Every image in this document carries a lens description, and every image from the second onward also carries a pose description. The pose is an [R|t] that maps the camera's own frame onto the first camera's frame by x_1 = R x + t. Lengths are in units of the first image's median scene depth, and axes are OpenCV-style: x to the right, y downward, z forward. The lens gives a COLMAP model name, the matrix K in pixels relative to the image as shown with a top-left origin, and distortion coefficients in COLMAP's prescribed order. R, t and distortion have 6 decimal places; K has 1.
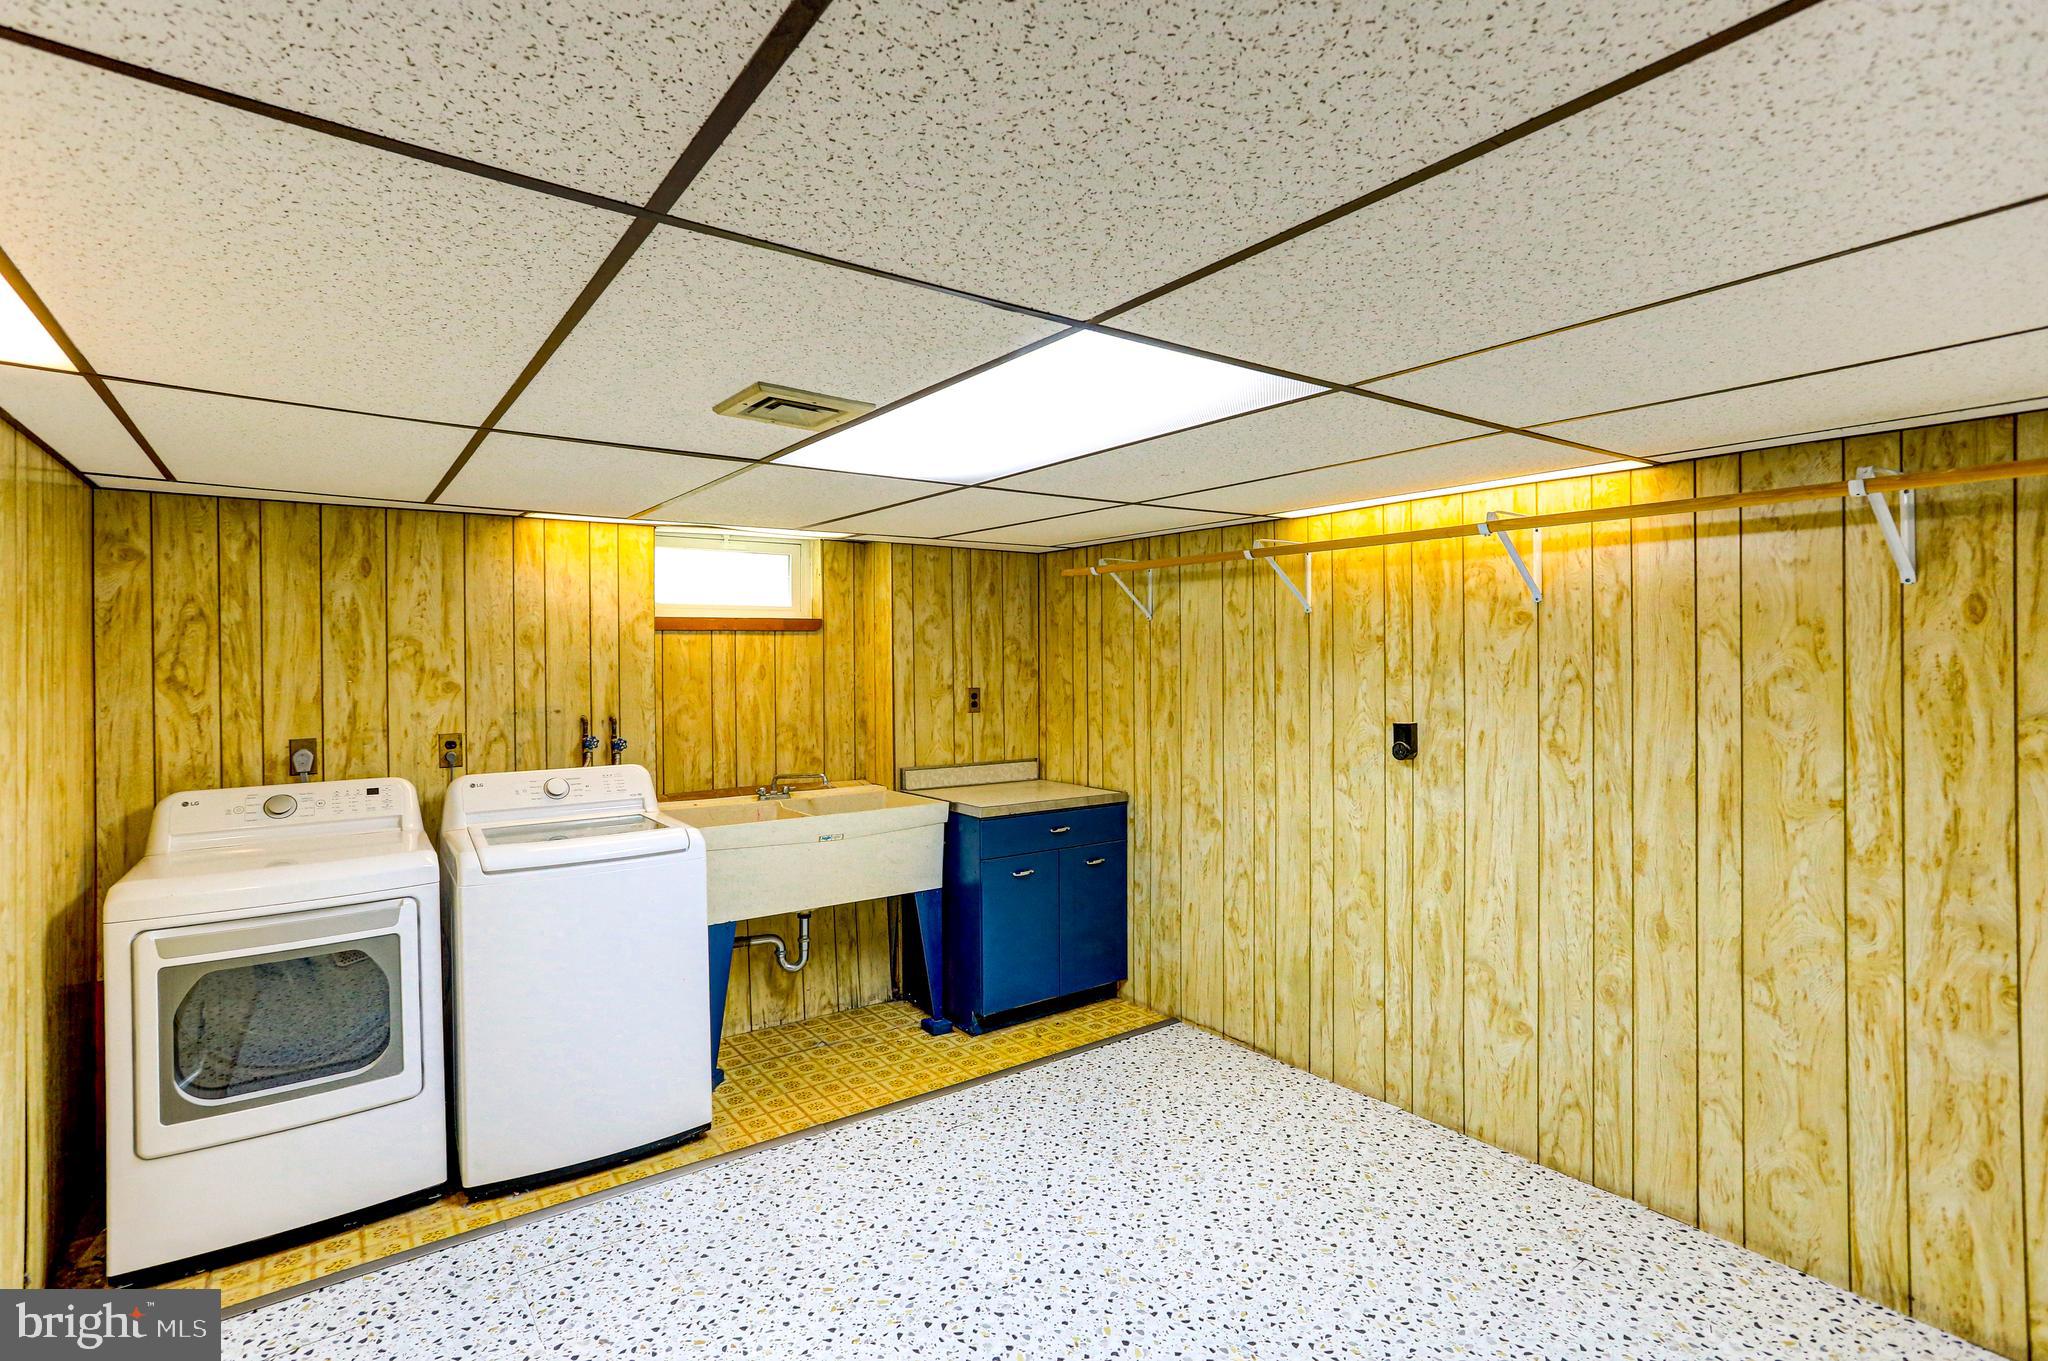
lens RADIAL K [[981.6, 0, 1024.5], [0, 981.6, 659.2], [0, 0, 1]] dist [-0.051932, 0.034216]
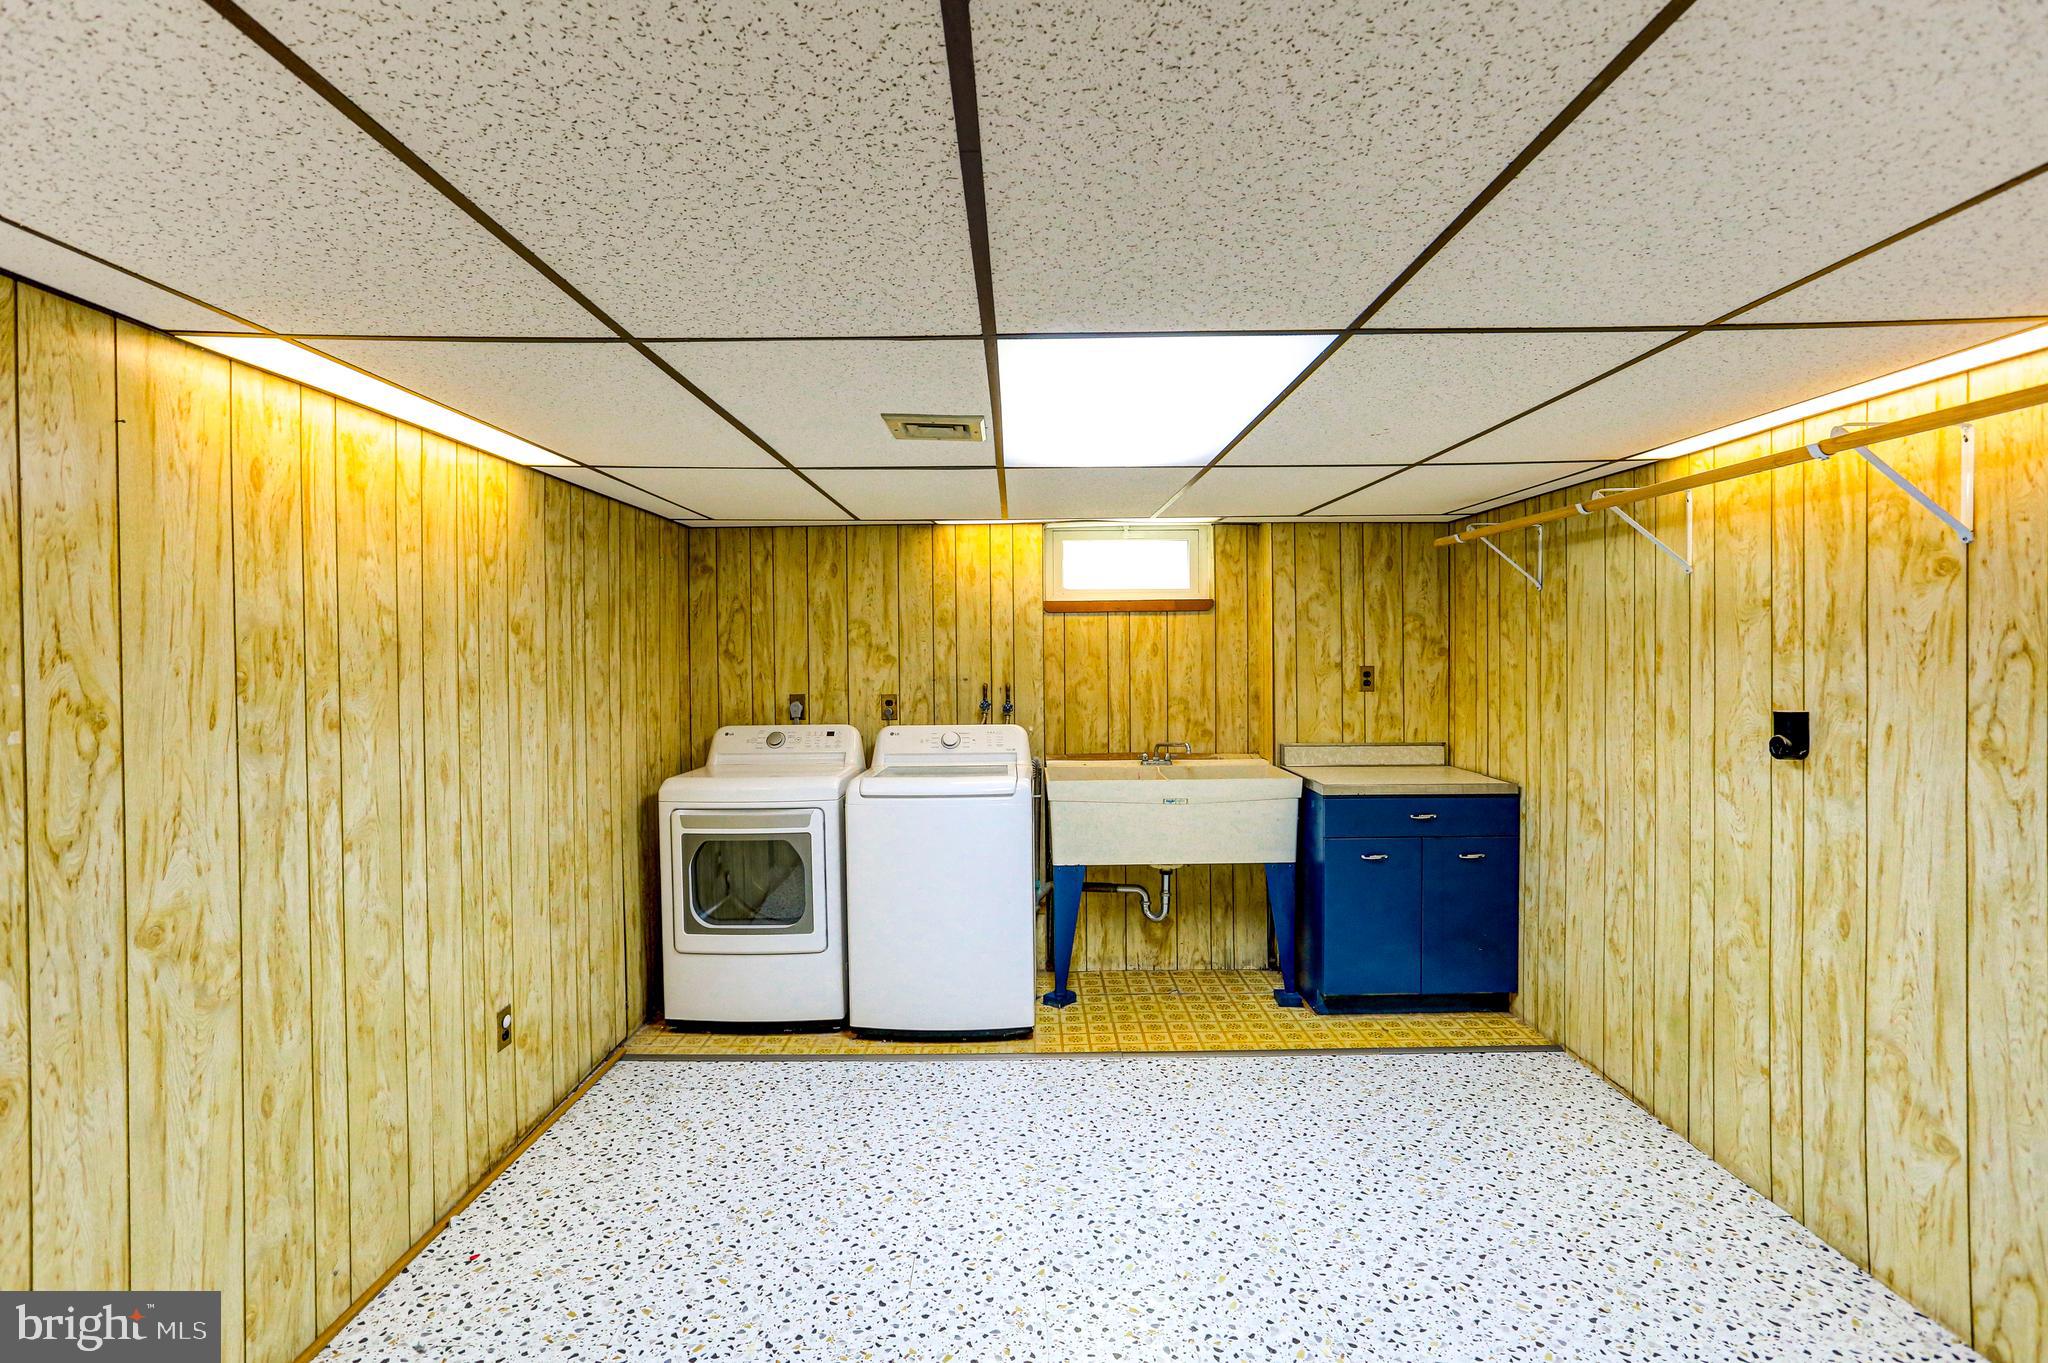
lens RADIAL K [[981.6, 0, 1024.5], [0, 981.6, 660.2], [0, 0, 1]] dist [-0.051932, 0.034216]
pose [[0.811029, 0.006362, -0.584972, 0.316314], [0.002567, 0.999893, 0.014433, 0.011522], [0.585001, -0.013207, 0.810925, 0.029490]]
